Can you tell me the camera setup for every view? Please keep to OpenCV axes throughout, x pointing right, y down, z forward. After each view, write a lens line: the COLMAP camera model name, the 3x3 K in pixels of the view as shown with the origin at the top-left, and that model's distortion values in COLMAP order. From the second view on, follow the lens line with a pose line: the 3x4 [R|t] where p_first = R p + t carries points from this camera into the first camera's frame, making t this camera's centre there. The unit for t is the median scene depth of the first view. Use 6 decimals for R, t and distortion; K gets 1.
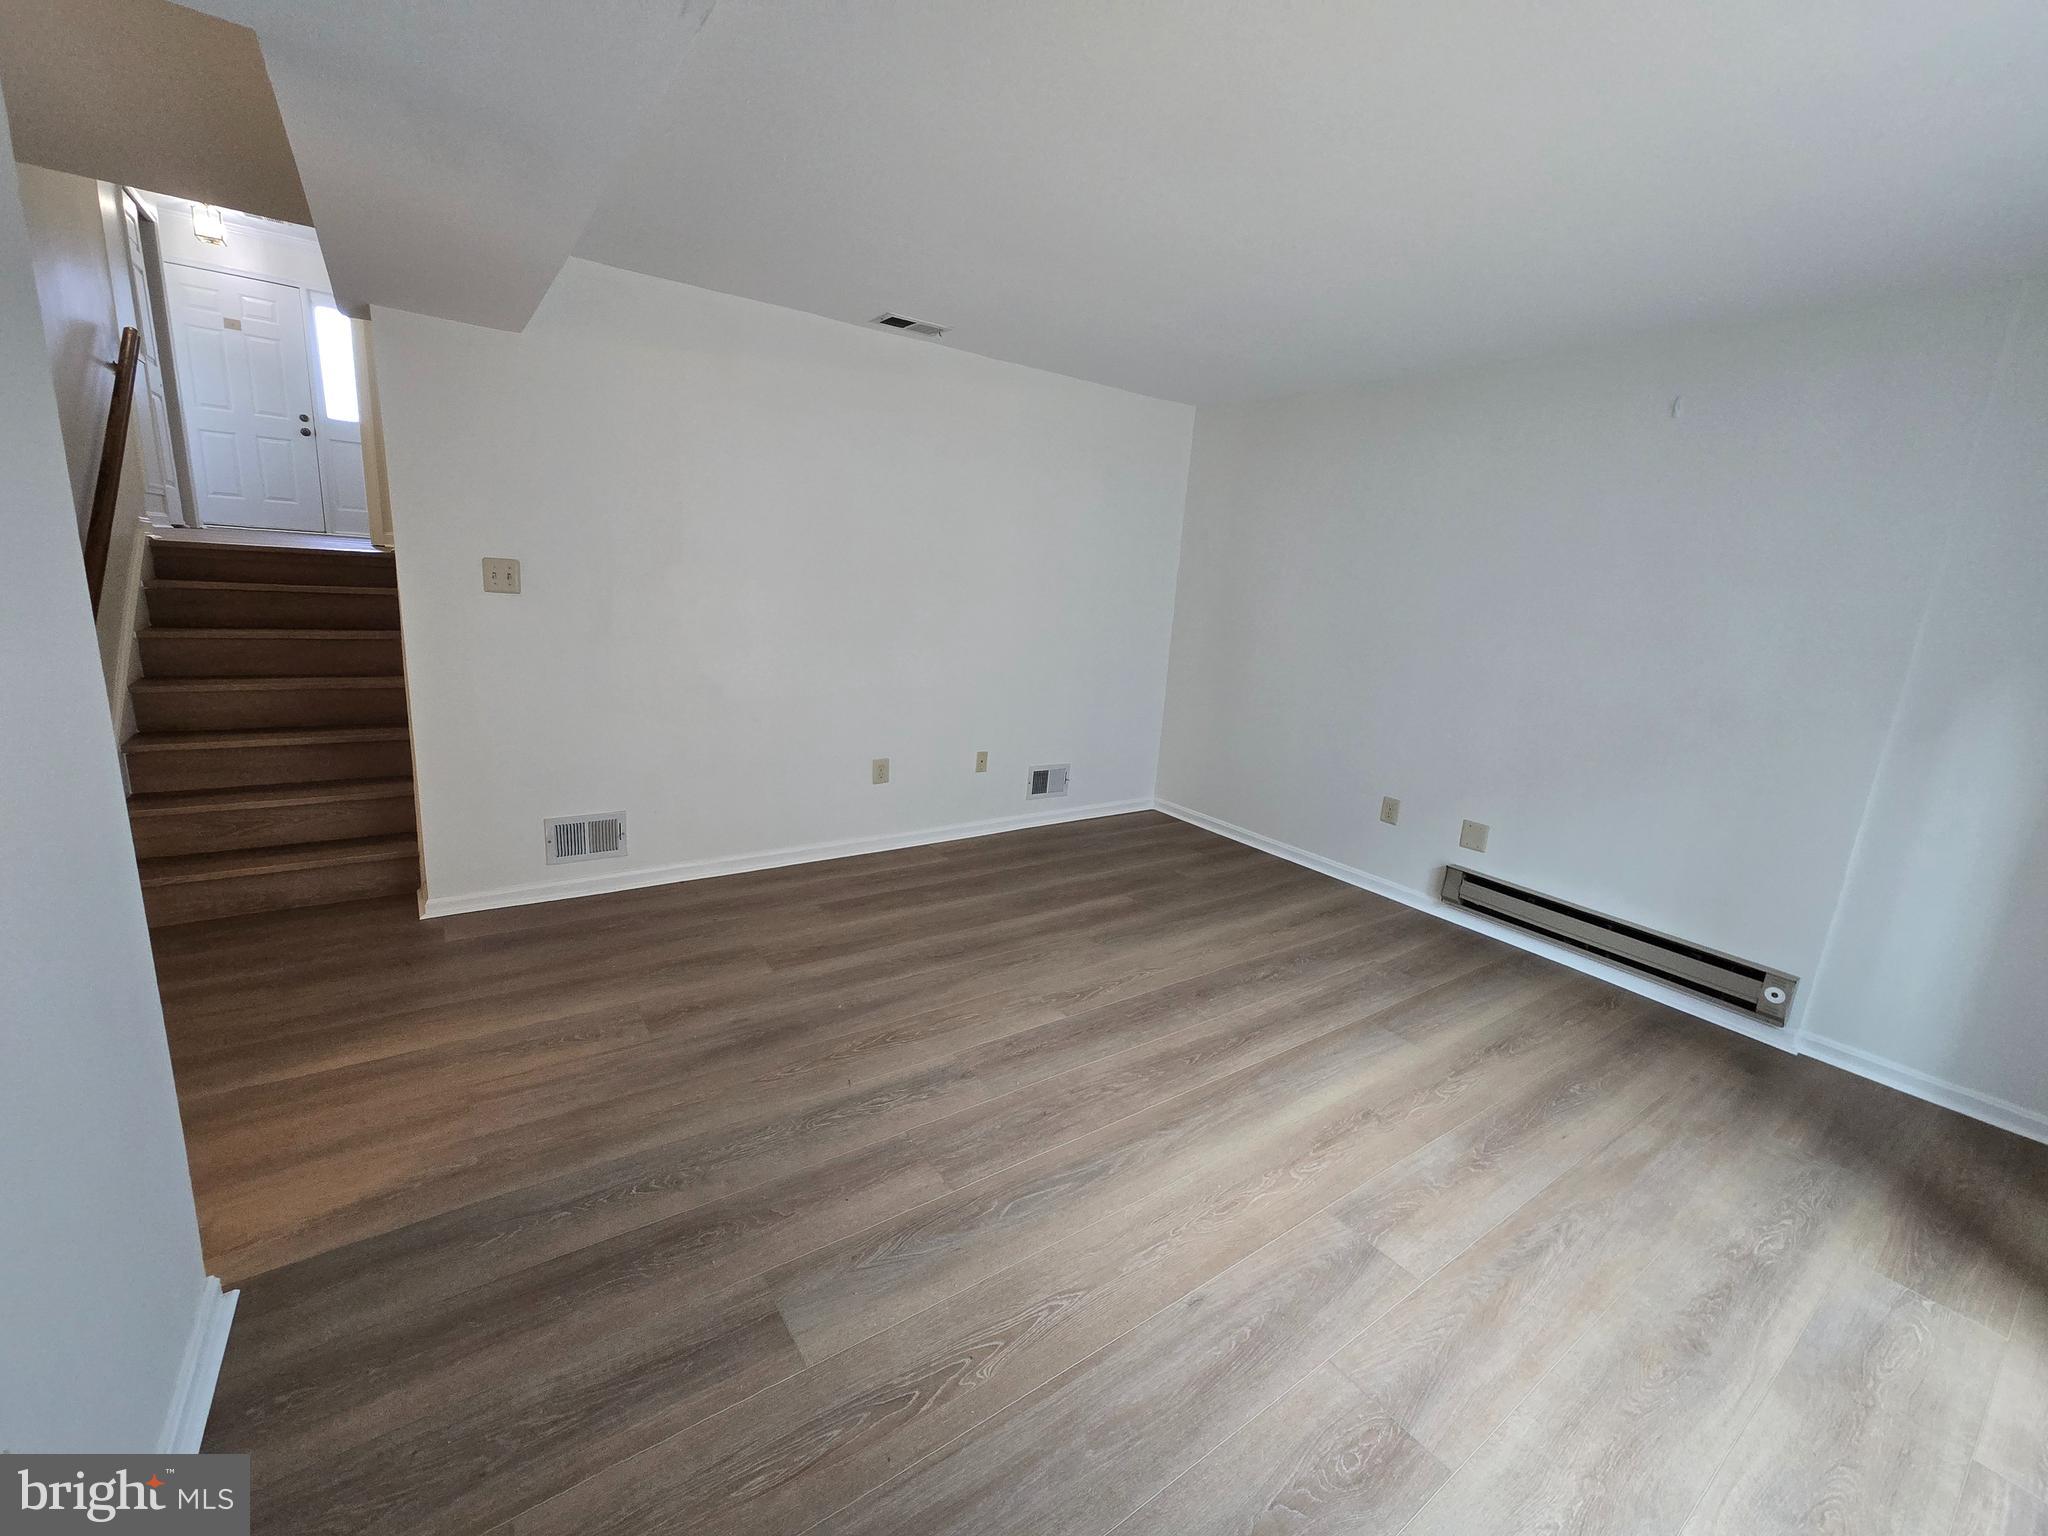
lens RADIAL K [[836.8, 0, 1025.8], [0, 836.8, 762.1], [0, 0, 1]] dist [0.001295, 0.000263]
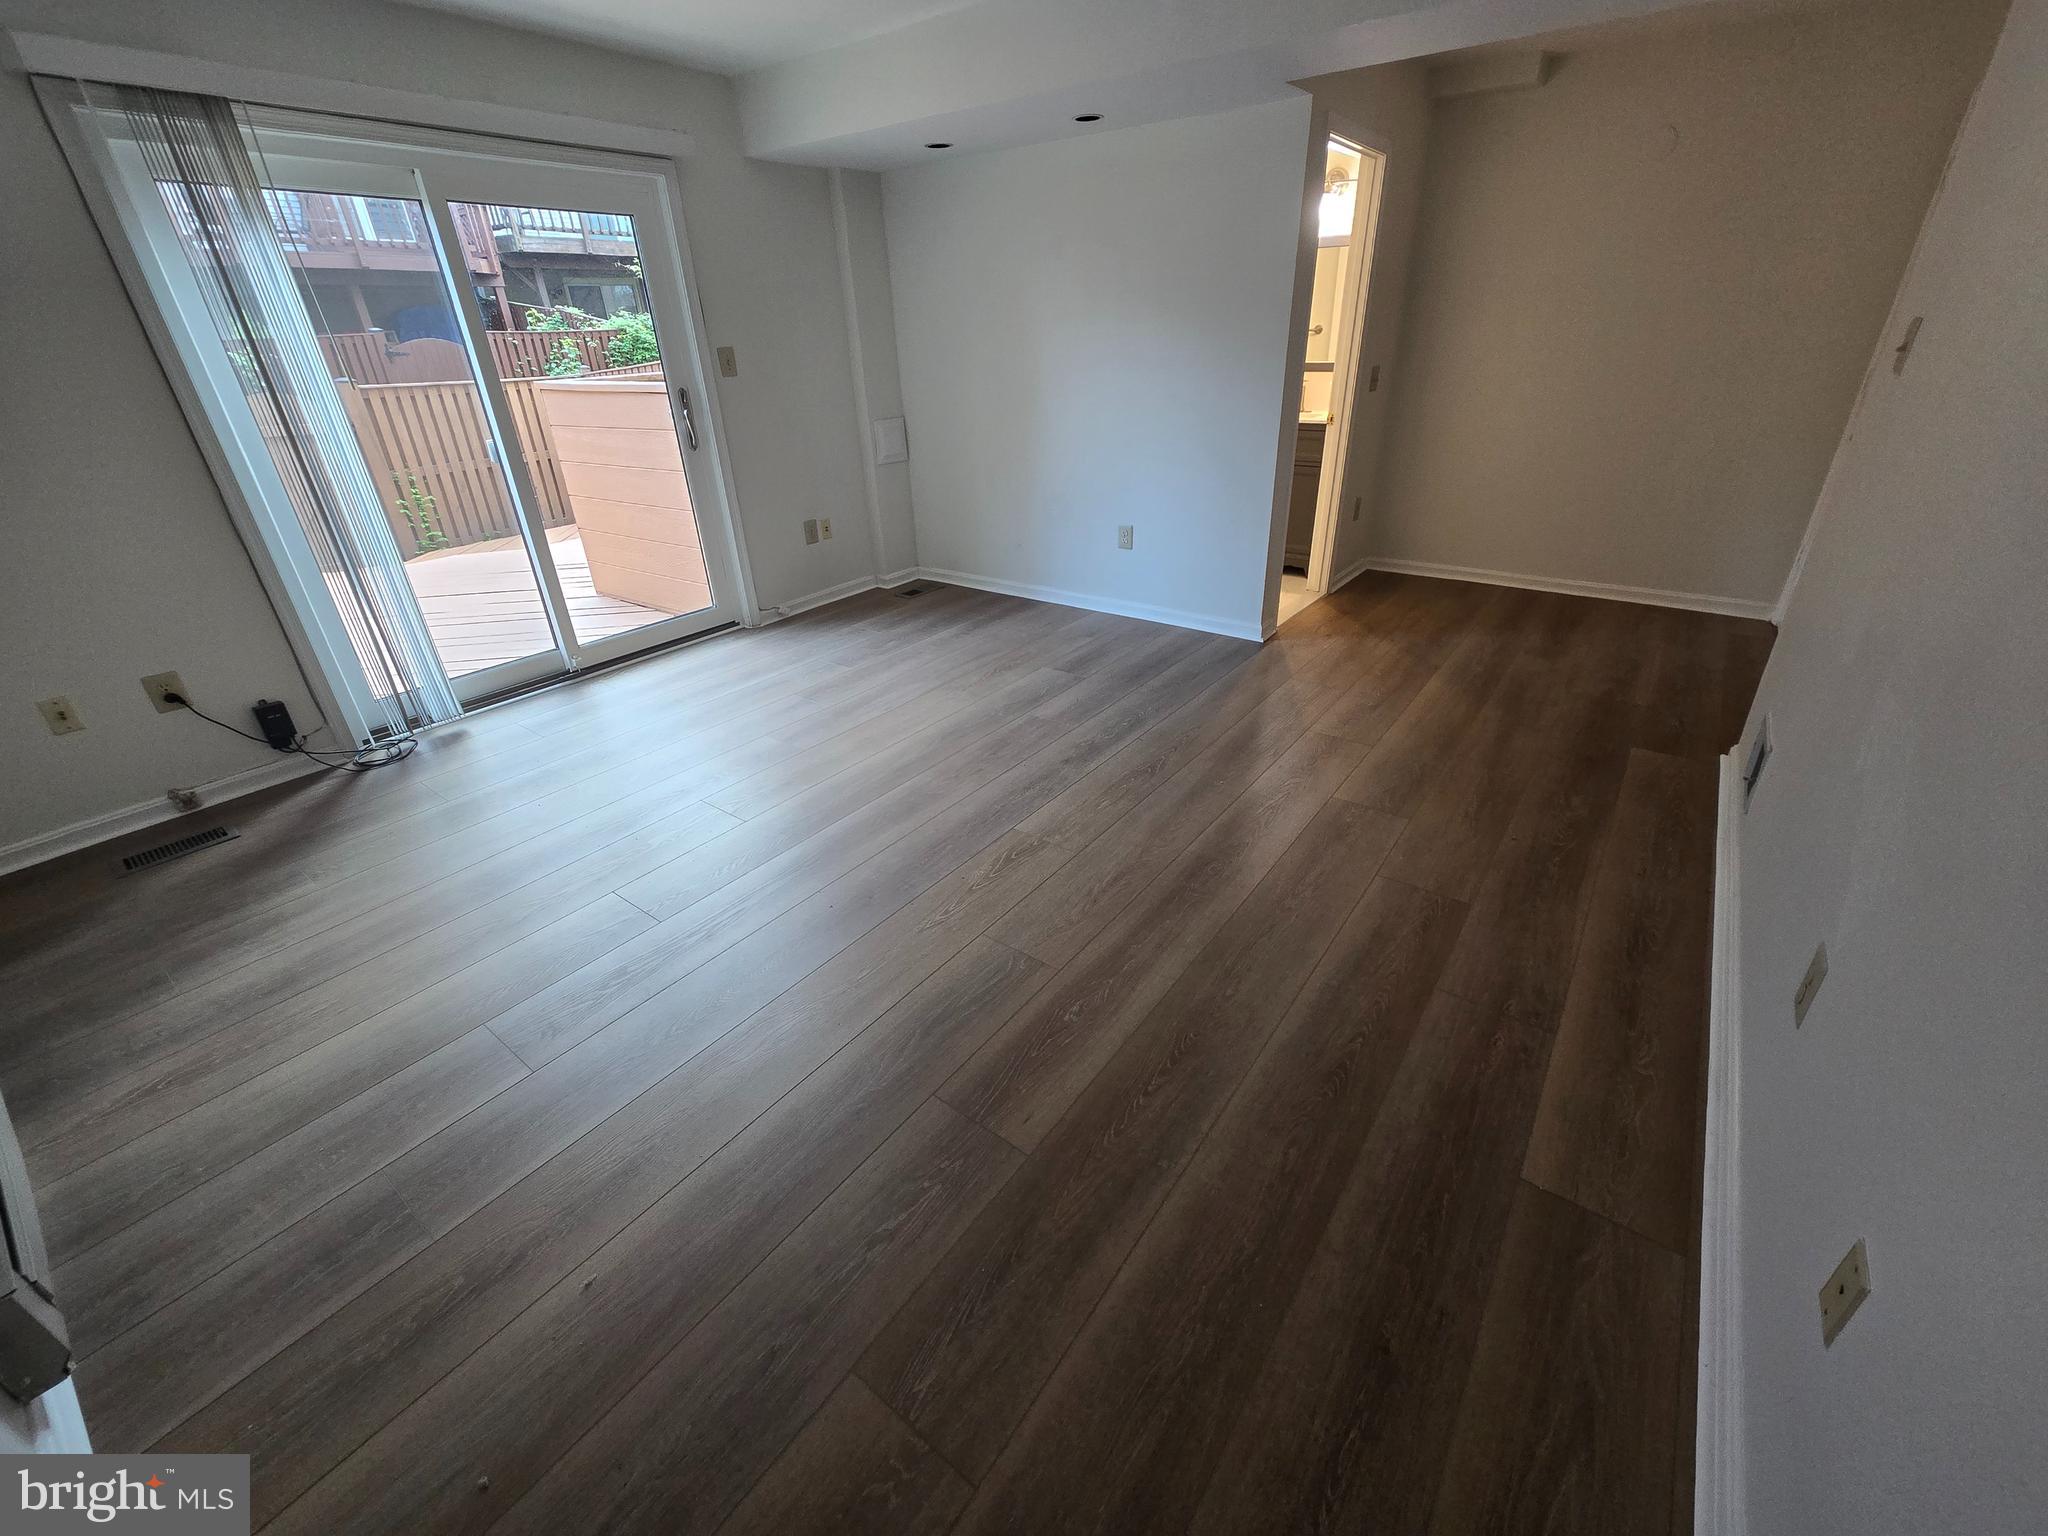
lens RADIAL K [[835.6, 0, 1014.6], [0, 835.6, 757.4], [0, 0, 1]] dist [0.013639, -0.005477]
pose [[-0.955012, 0.103002, -0.278106, 0.409111], [-0.095995, 0.779901, 0.618498, -0.463383], [0.280602, 0.617370, -0.734927, 2.226264]]
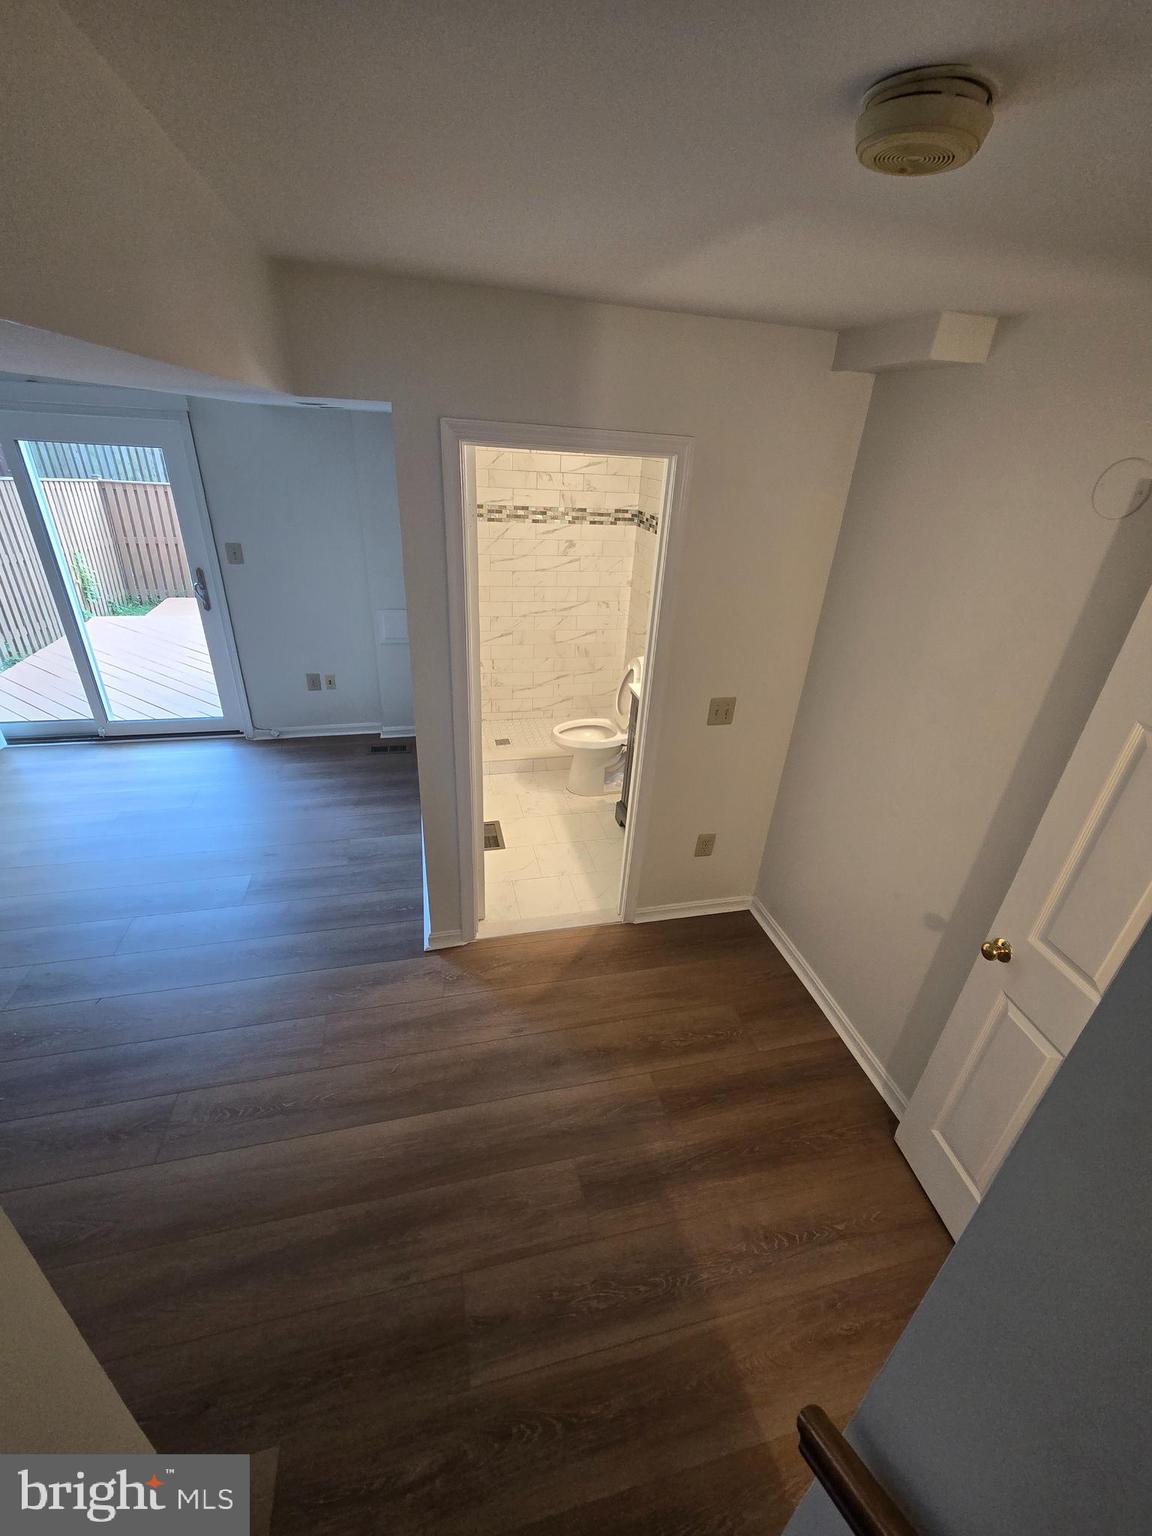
lens RADIAL K [[627.6, 0, 576.0], [0, 627.6, 768.0], [0, 0, 1]] dist [0.001295, 0.000263]
pose [[-0.921793, -0.273016, 0.275245, -1.294960], [-0.026570, 0.752796, 0.657718, -0.715898], [-0.386770, 0.598966, -0.701176, 1.364971]]
